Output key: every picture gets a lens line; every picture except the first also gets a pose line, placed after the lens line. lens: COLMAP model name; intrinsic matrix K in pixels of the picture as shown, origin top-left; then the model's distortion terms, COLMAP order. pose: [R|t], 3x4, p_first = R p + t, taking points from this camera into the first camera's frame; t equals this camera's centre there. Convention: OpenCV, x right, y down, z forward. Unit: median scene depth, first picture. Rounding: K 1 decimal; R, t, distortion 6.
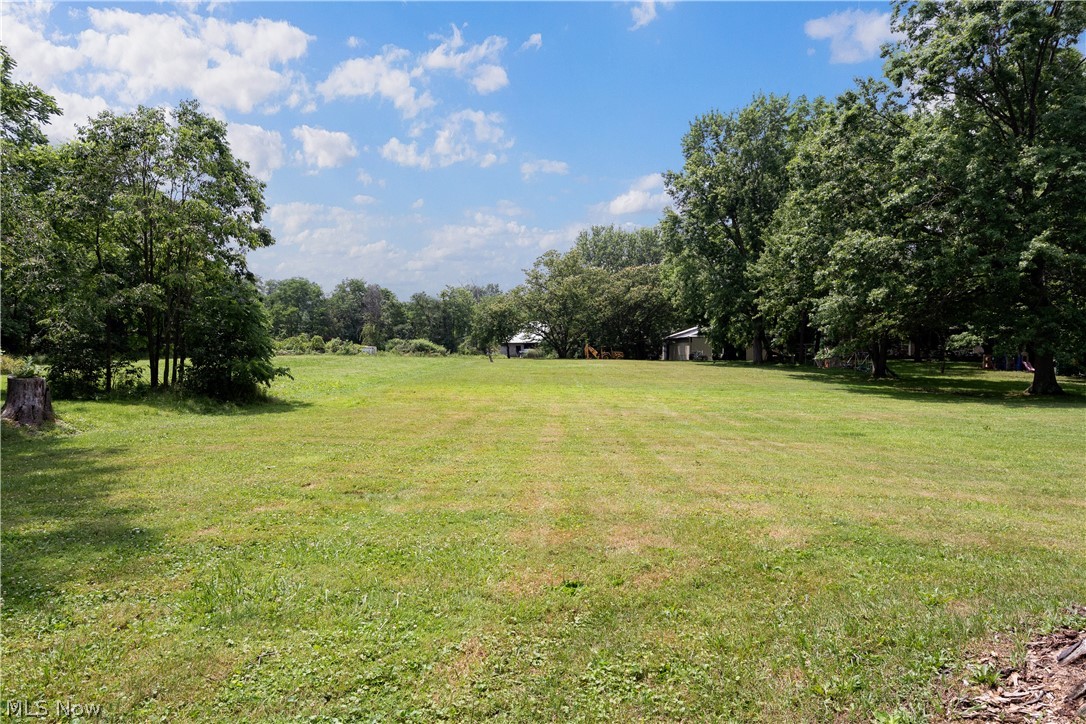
lens RADIAL K [[684.0, 0, 543.0], [0, 684.0, 362.0], [0, 0, 1]] dist [0.047022, 0.000208]
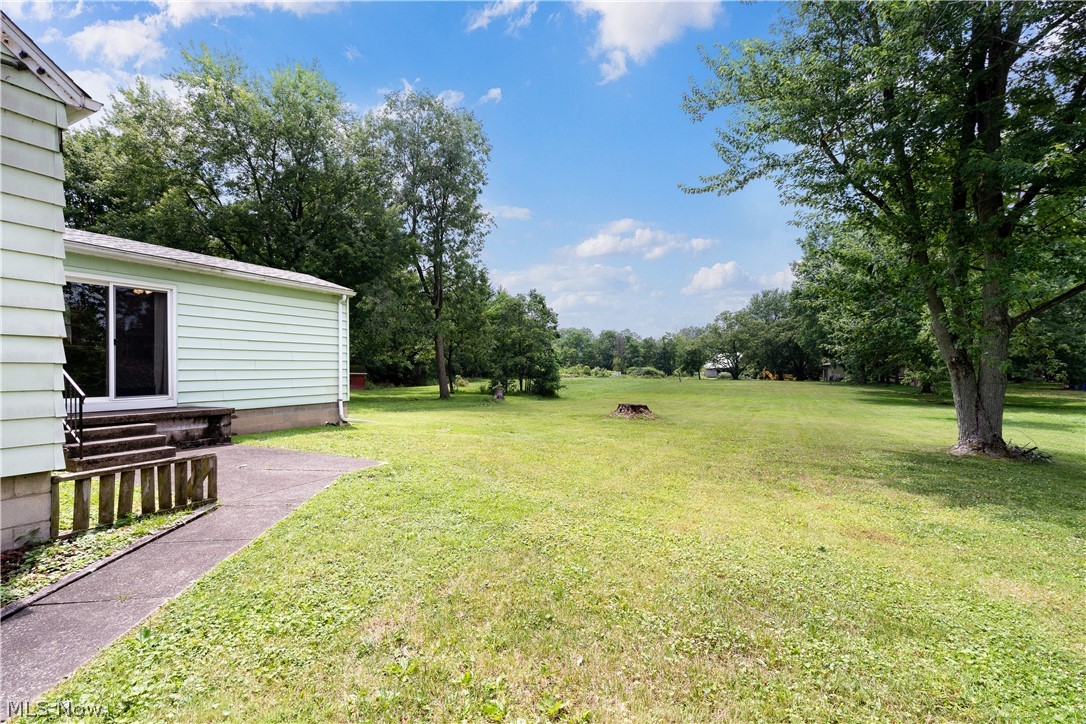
lens RADIAL K [[495.8, 0, 543.0], [0, 495.8, 362.0], [0, 0, 1]] dist [0.002334, 0.000521]
pose [[0.914726, -0.012274, -0.403887, 0.068638], [-0.002731, 0.999328, -0.036554, -0.002256], [0.404064, 0.034540, 0.914078, -0.165928]]
